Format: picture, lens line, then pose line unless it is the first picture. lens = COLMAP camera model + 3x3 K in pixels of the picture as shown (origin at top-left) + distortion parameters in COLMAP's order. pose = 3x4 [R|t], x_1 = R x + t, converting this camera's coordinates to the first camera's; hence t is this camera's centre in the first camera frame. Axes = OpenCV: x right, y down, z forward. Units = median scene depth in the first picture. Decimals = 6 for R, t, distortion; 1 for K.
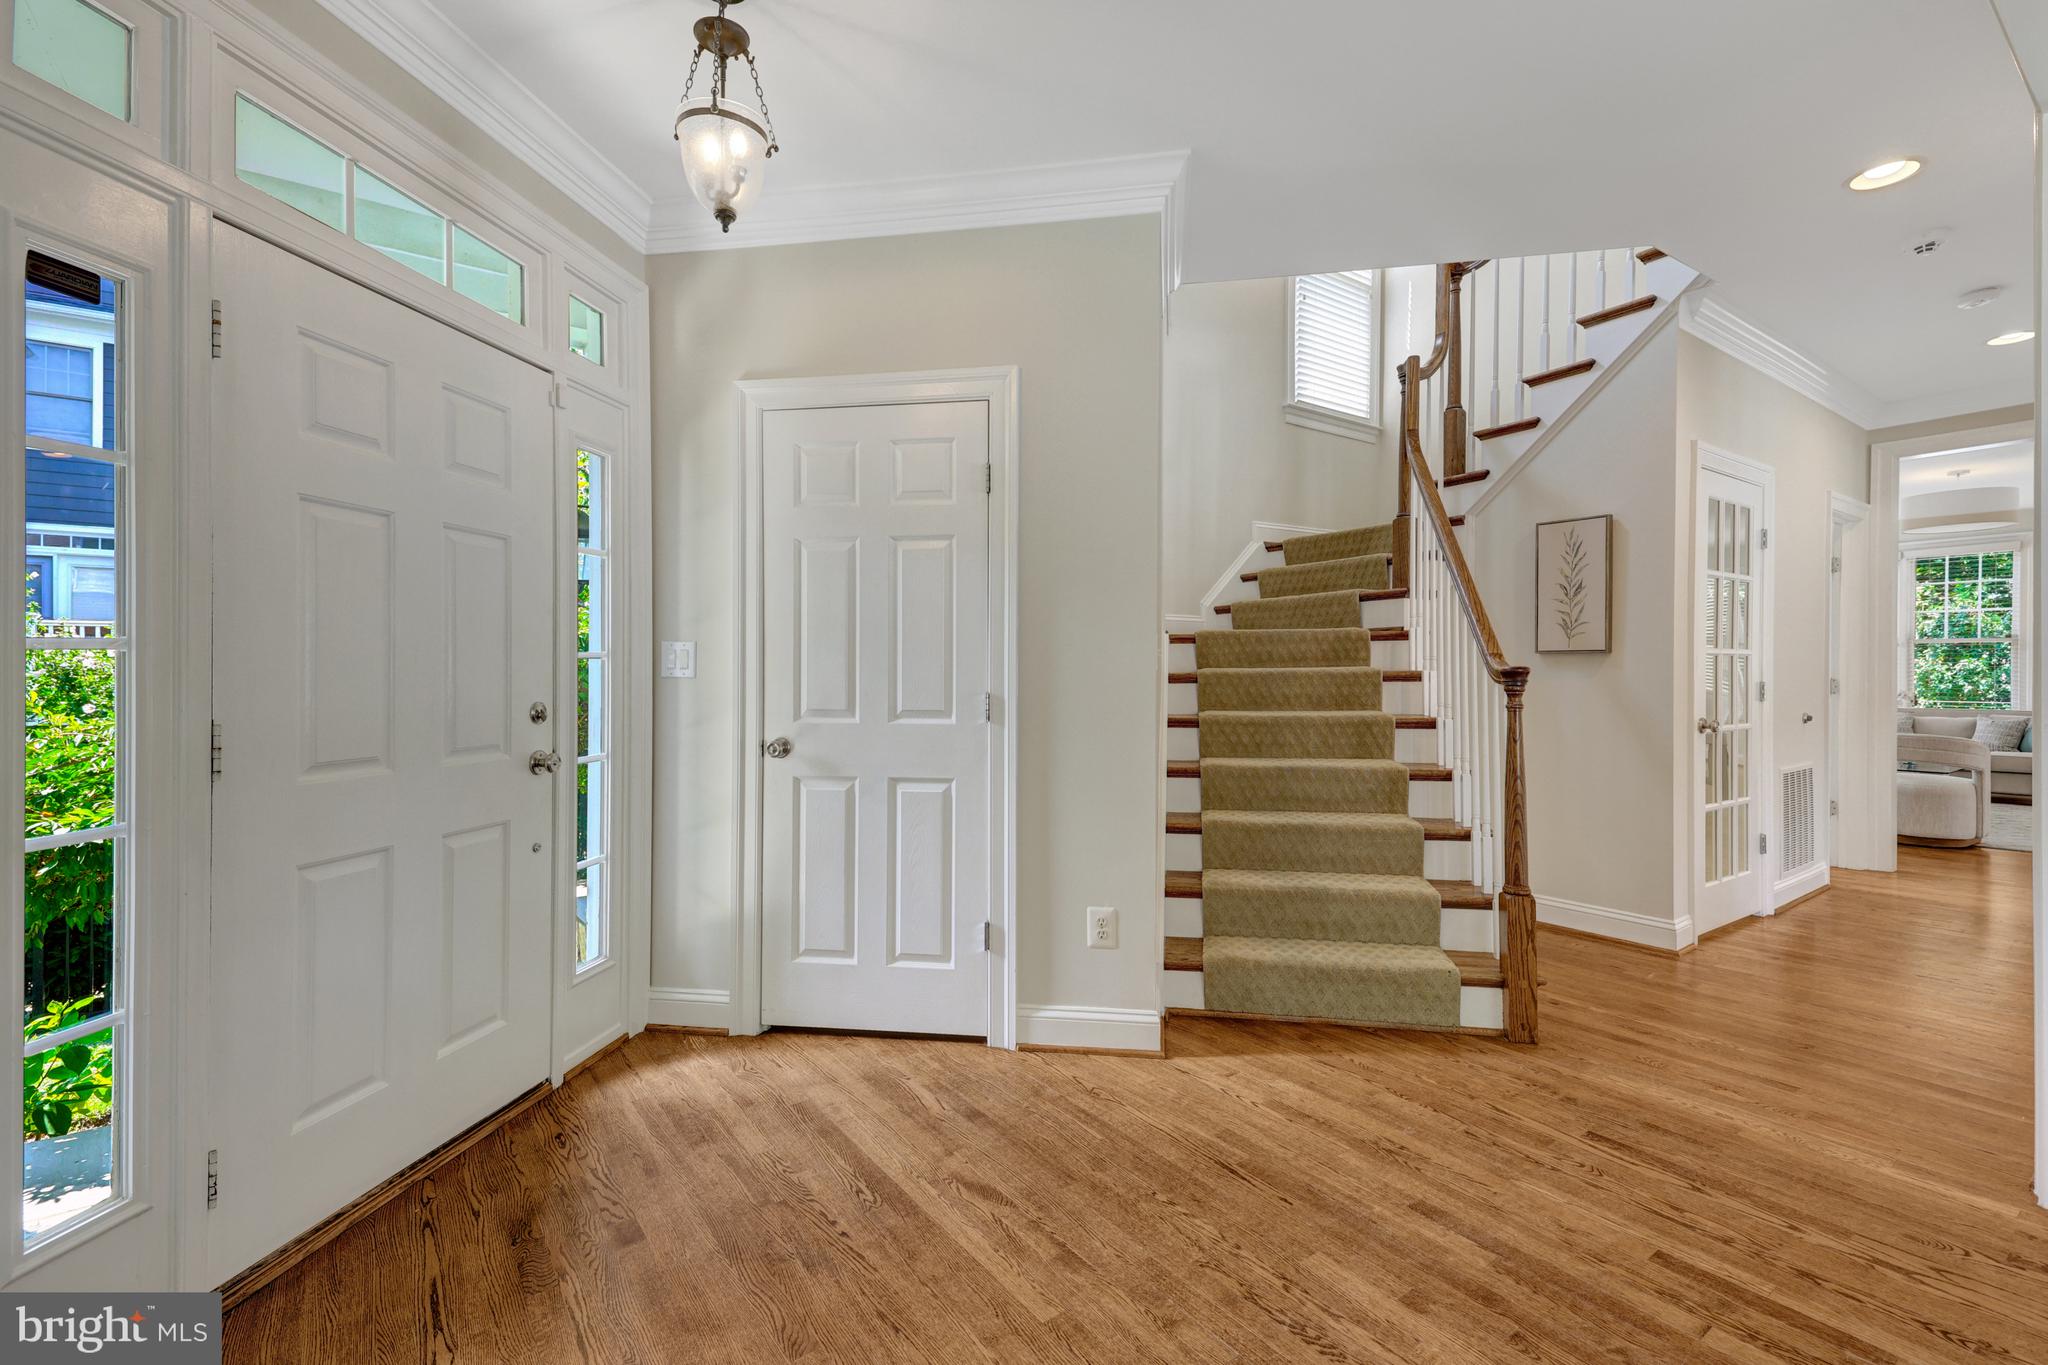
lens RADIAL K [[916.1, 0, 1024.1], [0, 916.1, 686.0], [0, 0, 1]] dist [0.036673, -0.001431]
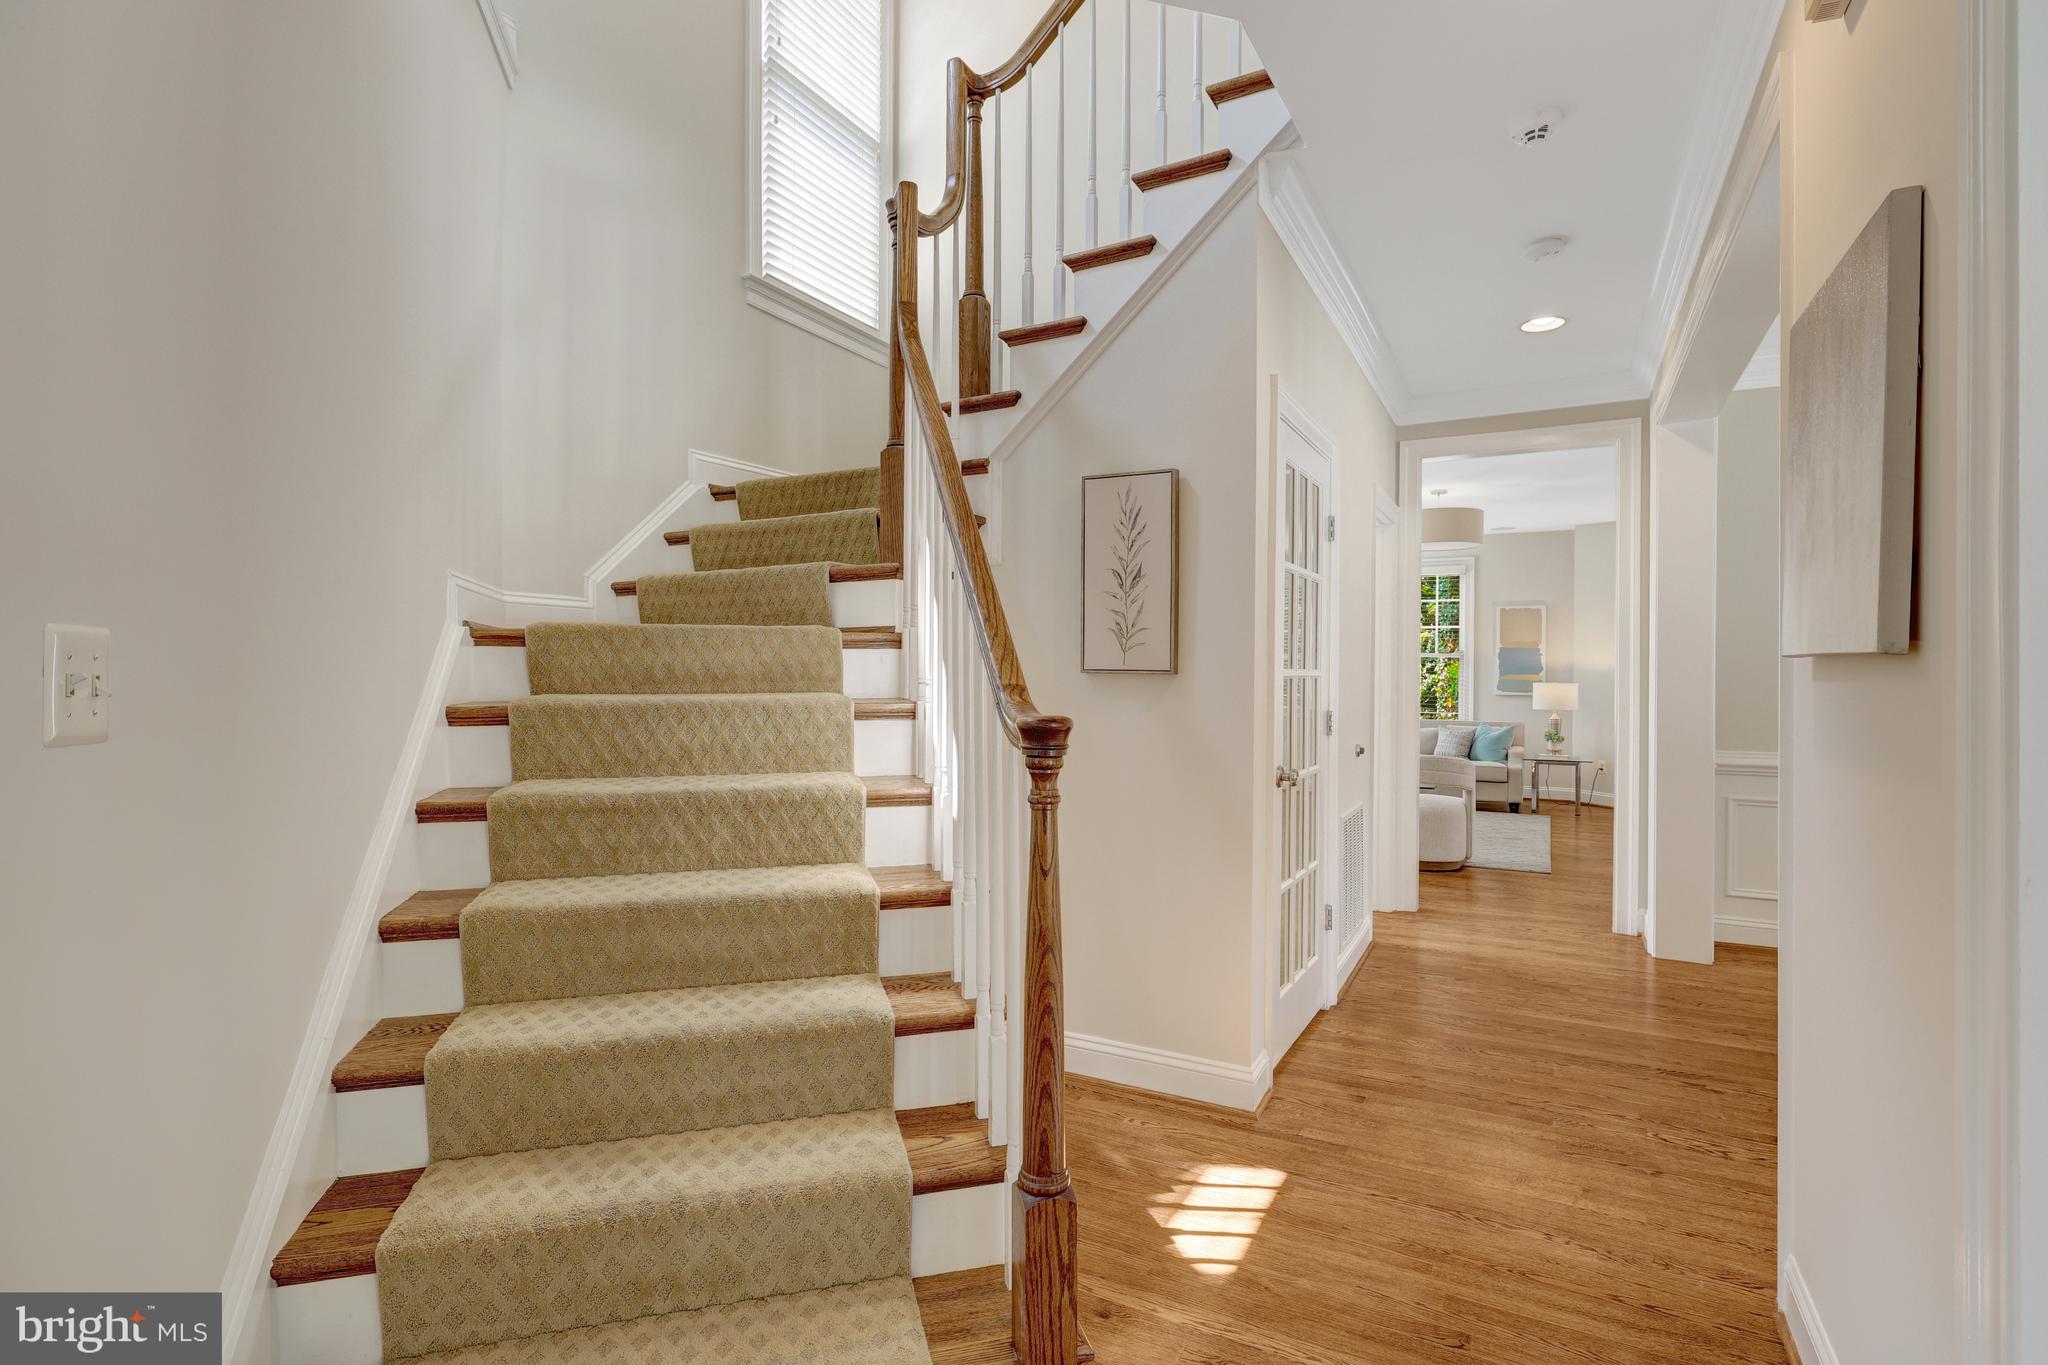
lens RADIAL K [[987.2, 0, 1024.3], [0, 987.2, 680.0], [0, 0, 1]] dist [-0.003103, 0.000071]
pose [[0.902341, 0.004657, 0.430997, 0.206337], [-0.003902, 0.999989, -0.002635, -0.027379], [-0.431004, 0.000696, 0.902350, 0.372146]]
